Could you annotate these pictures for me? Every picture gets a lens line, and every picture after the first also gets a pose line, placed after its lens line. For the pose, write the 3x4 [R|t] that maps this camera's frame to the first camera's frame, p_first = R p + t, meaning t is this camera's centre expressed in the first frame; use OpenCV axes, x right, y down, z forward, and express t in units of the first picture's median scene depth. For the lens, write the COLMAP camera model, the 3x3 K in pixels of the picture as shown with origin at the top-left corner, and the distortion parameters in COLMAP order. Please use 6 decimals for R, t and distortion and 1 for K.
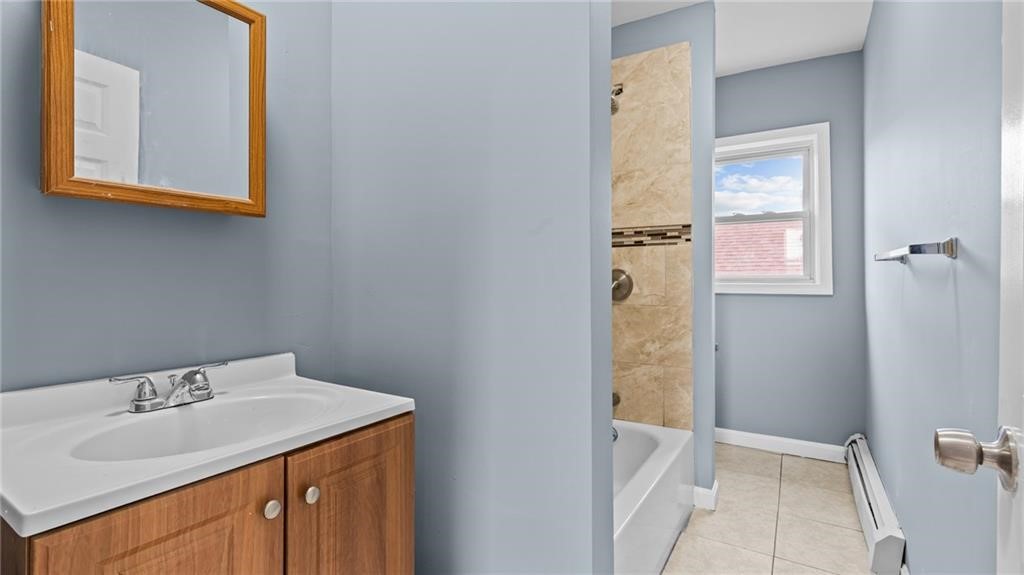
lens RADIAL K [[461.2, 0, 512.0], [0, 461.2, 287.5], [0, 0, 1]] dist [-0.001586, -0.000168]
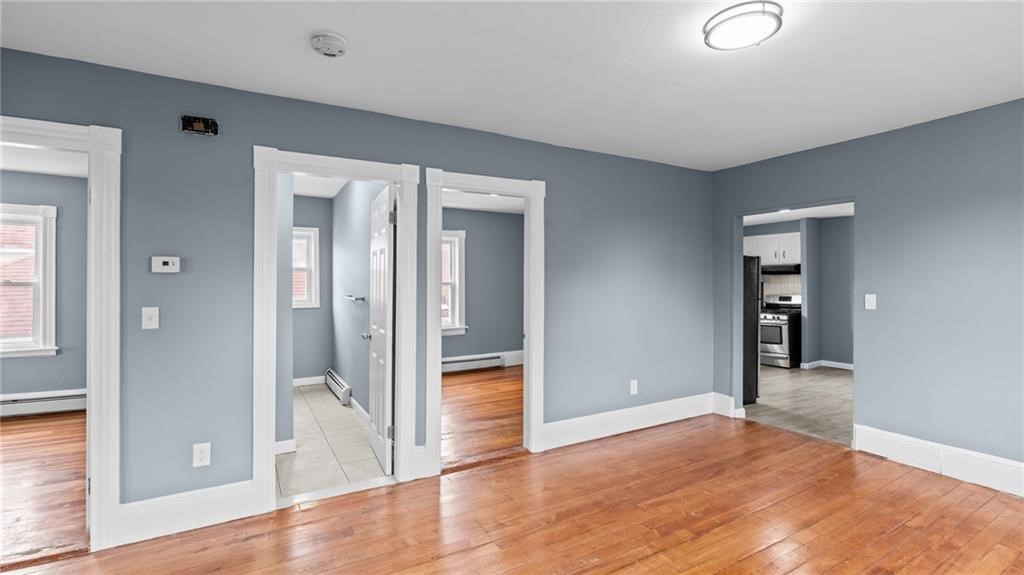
lens RADIAL K [[461.2, 0, 512.0], [0, 461.2, 287.5], [0, 0, 1]] dist [-0.001586, -0.000168]
pose [[0.464425, 0.007202, 0.885583, -0.832133], [-0.001935, 0.999973, -0.007117, -0.067811], [-0.885610, 0.001592, 0.464427, -0.837850]]
